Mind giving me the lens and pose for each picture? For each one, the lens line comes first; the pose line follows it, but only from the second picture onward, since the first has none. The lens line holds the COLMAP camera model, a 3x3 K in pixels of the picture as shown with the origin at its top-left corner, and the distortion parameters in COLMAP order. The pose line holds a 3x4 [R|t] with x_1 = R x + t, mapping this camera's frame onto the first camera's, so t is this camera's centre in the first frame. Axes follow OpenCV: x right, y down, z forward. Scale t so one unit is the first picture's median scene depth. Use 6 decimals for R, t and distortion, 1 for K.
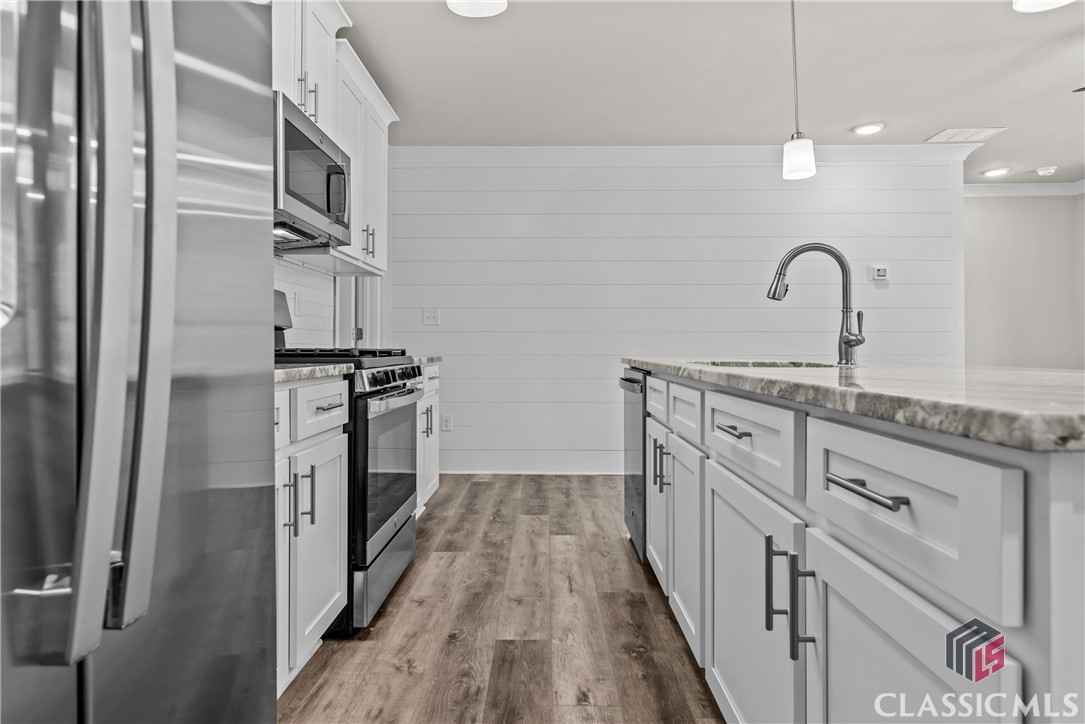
lens RADIAL K [[617.7, 0, 544.4], [0, 617.7, 354.9], [0, 0, 1]] dist [0.003689, 0.001498]
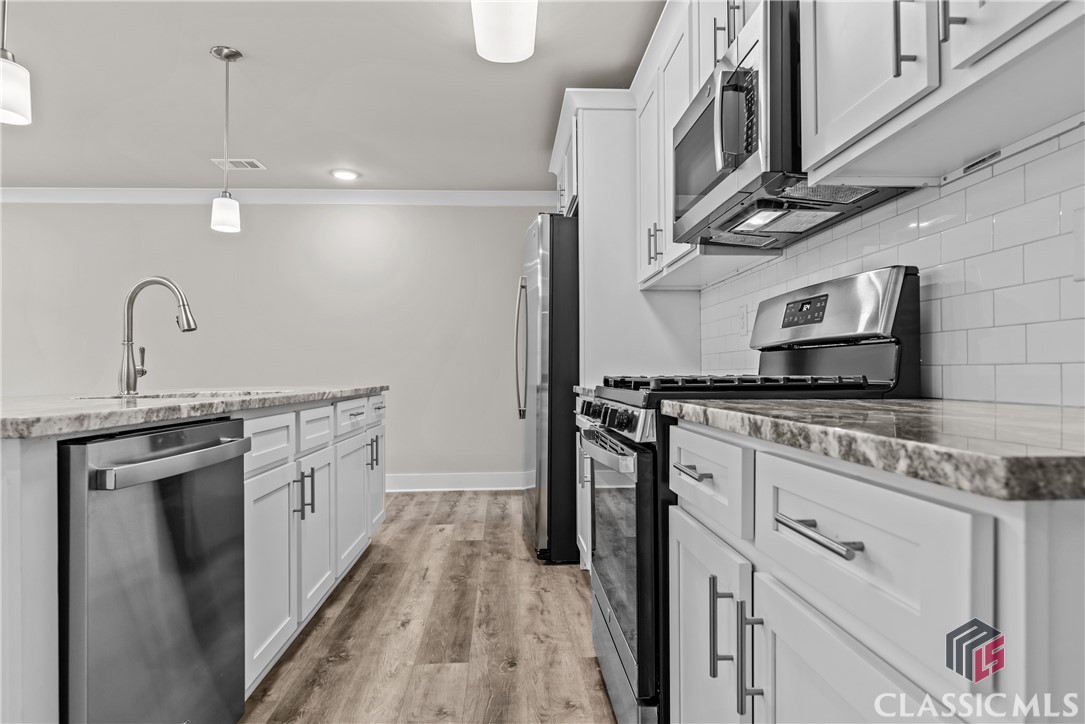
lens RADIAL K [[617.7, 0, 543.4], [0, 617.7, 368.1], [0, 0, 1]] dist [0.003689, 0.001498]
pose [[-0.997751, 0.005546, -0.066803, -0.143280], [0.005361, 0.999981, 0.002944, -0.030551], [0.066818, 0.002579, -0.997762, 2.138179]]
